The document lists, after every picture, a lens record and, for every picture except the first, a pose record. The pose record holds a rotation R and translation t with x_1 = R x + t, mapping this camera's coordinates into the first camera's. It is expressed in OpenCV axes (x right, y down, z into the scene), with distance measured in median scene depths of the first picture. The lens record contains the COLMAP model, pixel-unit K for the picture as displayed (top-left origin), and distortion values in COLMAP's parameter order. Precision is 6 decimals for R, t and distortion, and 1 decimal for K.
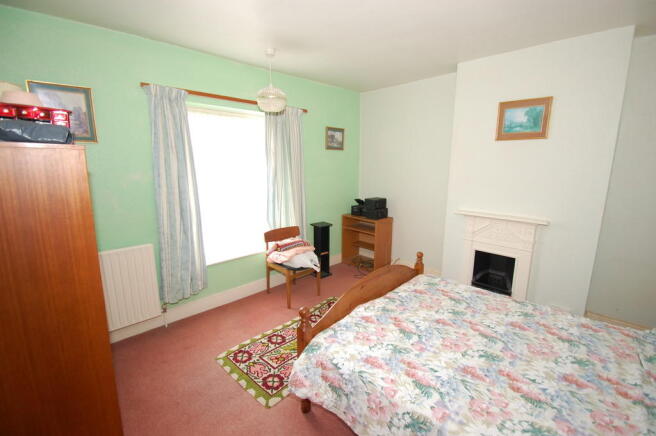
lens RADIAL K [[288.2, 0, 328.8], [0, 288.2, 216.5], [0, 0, 1]] dist [0.004368, -0.001413]
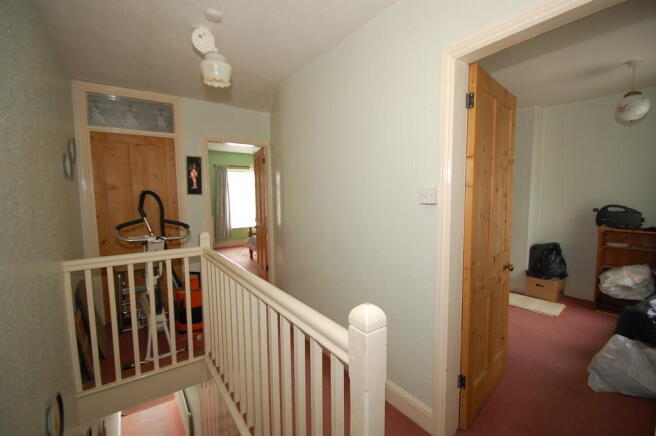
lens RADIAL K [[288.2, 0, 327.2], [0, 288.2, 217.9], [0, 0, 1]] dist [0.004368, -0.001413]
pose [[0.988040, 0.000234, -0.154197, 0.889106], [-0.015261, 0.995237, -0.096282, 0.334567], [0.153440, 0.097483, 0.983338, -1.535075]]
